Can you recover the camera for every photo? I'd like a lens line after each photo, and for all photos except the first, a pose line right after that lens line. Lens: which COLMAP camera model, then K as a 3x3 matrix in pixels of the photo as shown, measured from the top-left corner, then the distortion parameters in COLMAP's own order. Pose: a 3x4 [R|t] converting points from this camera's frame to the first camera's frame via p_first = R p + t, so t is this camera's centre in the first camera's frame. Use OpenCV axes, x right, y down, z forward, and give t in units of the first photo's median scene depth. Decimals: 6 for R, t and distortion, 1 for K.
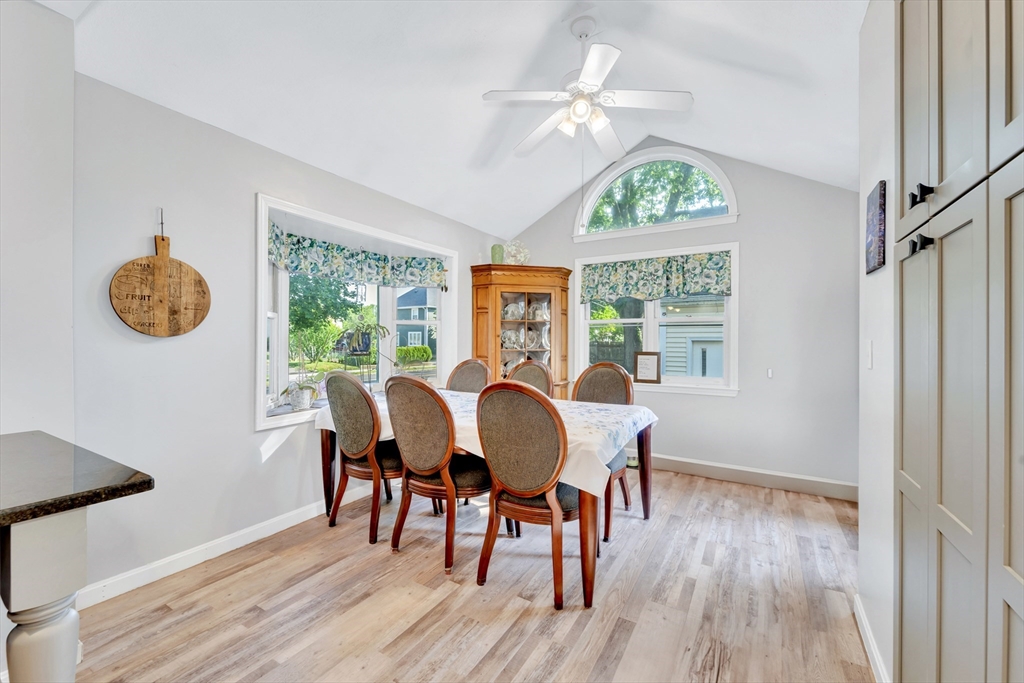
lens RADIAL K [[415.3, 0, 511.5], [0, 415.3, 339.3], [0, 0, 1]] dist [-0.000212, -0.001934]
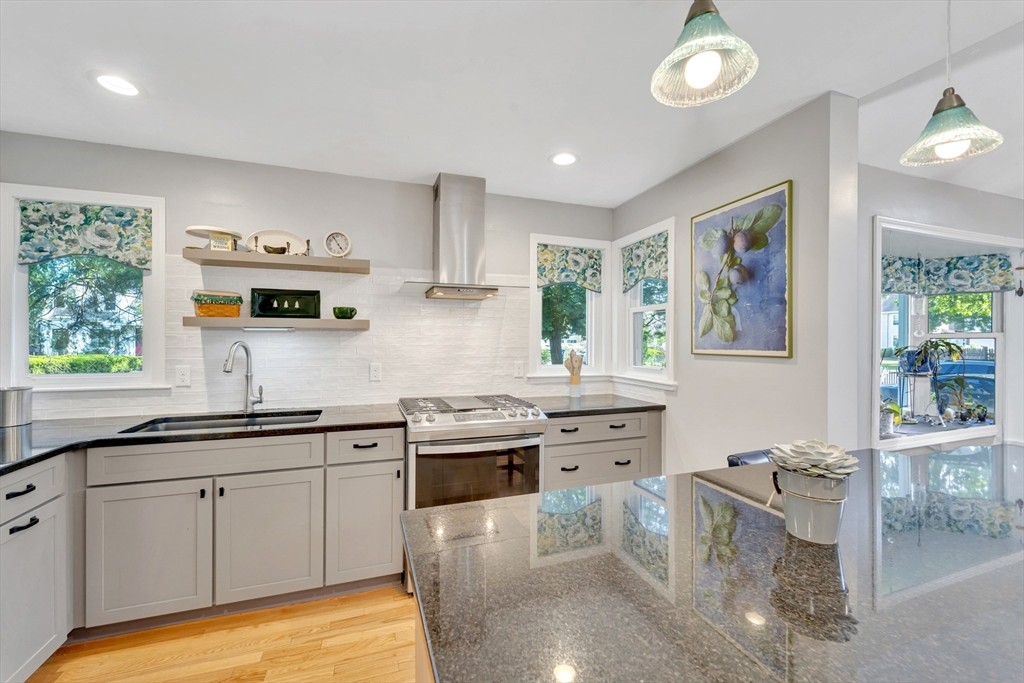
lens RADIAL K [[415.3, 0, 517.4], [0, 415.3, 342.4], [0, 0, 1]] dist [-0.000212, -0.001934]
pose [[0.775110, -0.007112, -0.631786, -0.716073], [0.004808, 0.999974, -0.005357, -0.049829], [0.631808, 0.001115, 0.775124, -0.341155]]
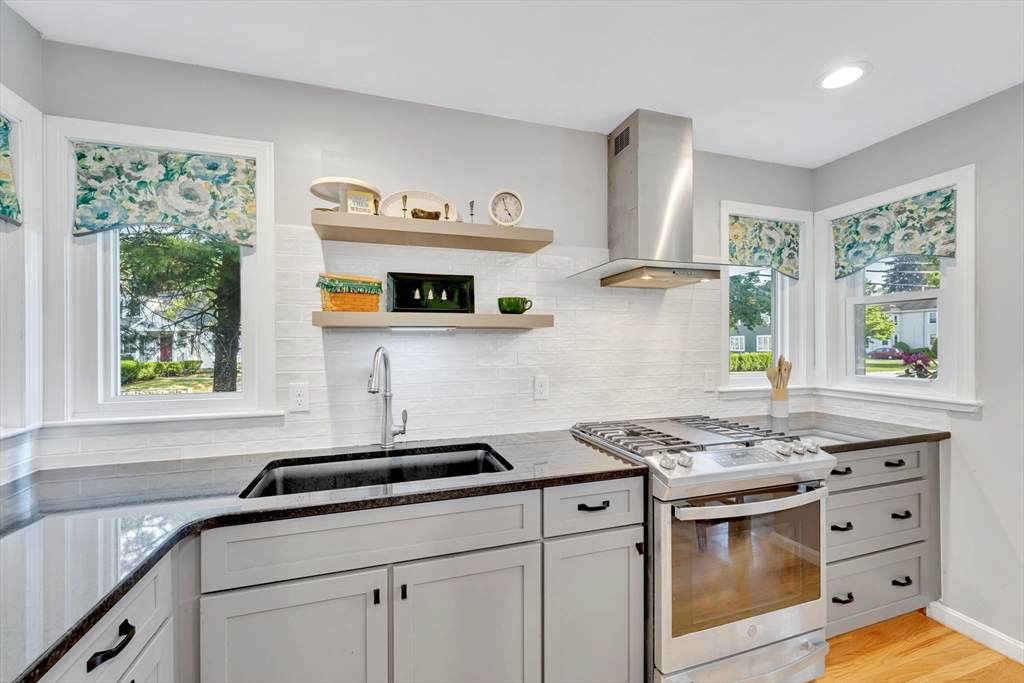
lens RADIAL K [[415.3, 0, 515.4], [0, 415.3, 344.0], [0, 0, 1]] dist [-0.000212, -0.001934]
pose [[0.756044, -0.014676, -0.654356, -1.260468], [0.012751, 0.999889, -0.007692, -0.058324], [0.654396, -0.002528, 0.756148, -0.368162]]
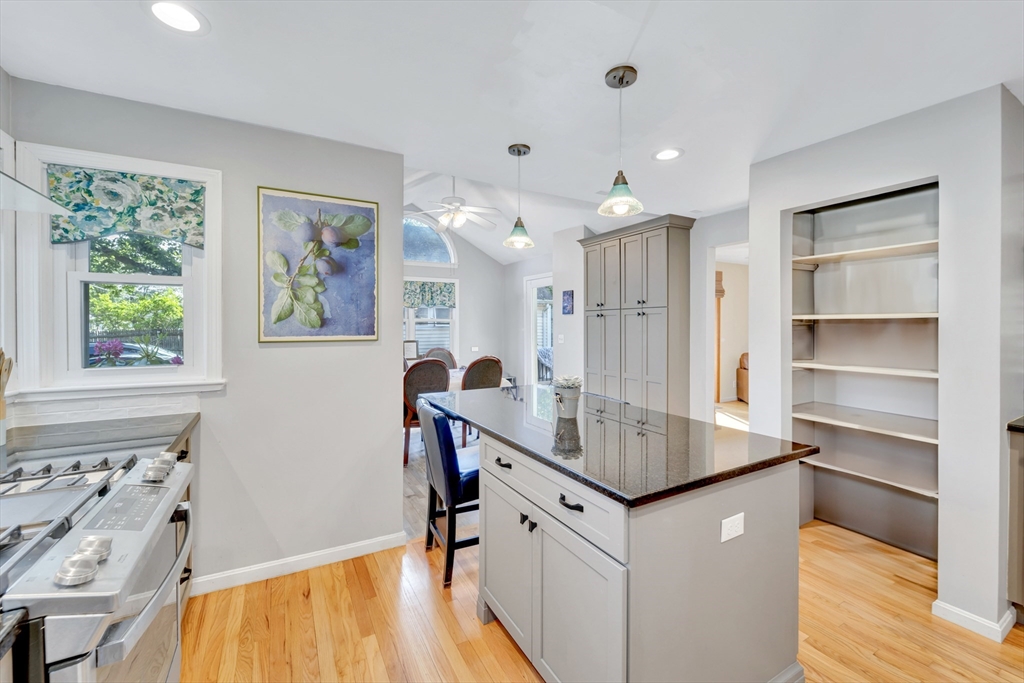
lens RADIAL K [[415.3, 0, 506.5], [0, 415.3, 330.2], [0, 0, 1]] dist [-0.000212, -0.001934]
pose [[0.498979, -0.018387, 0.866419, -1.595487], [0.006132, 0.999825, 0.017687, -0.064489], [-0.866593, -0.003513, 0.499004, -0.176849]]
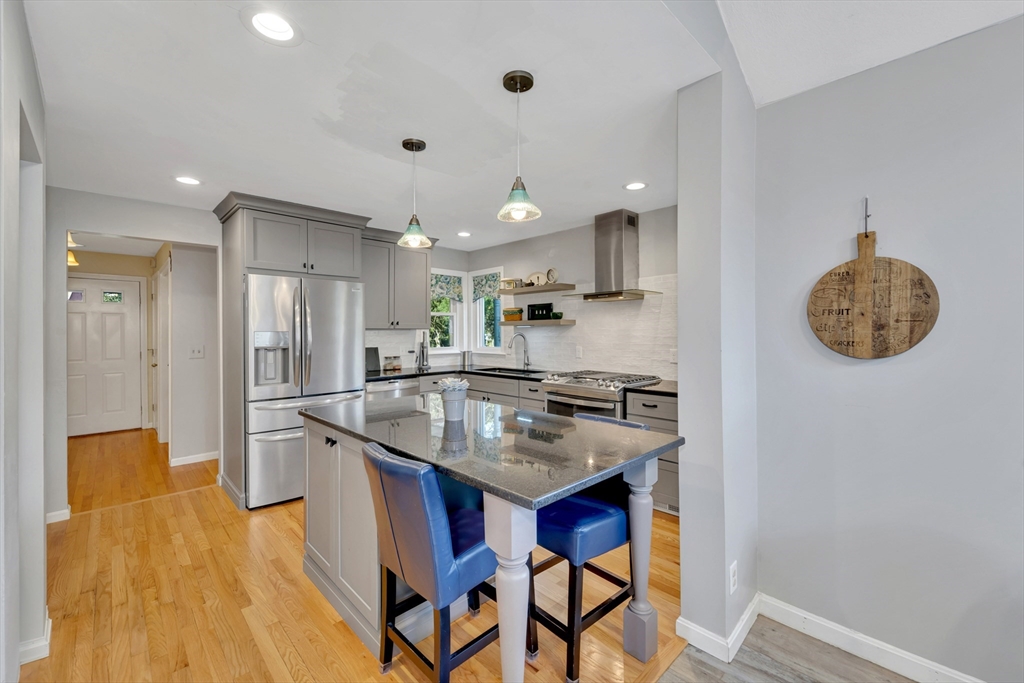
lens RADIAL K [[415.3, 0, 515.4], [0, 415.3, 335.5], [0, 0, 1]] dist [-0.000212, -0.001934]
pose [[-0.247189, 0.000780, -0.968967, 0.095247], [0.001003, 0.999999, 0.000549, -0.048907], [0.968967, -0.000836, -0.247190, 0.518817]]
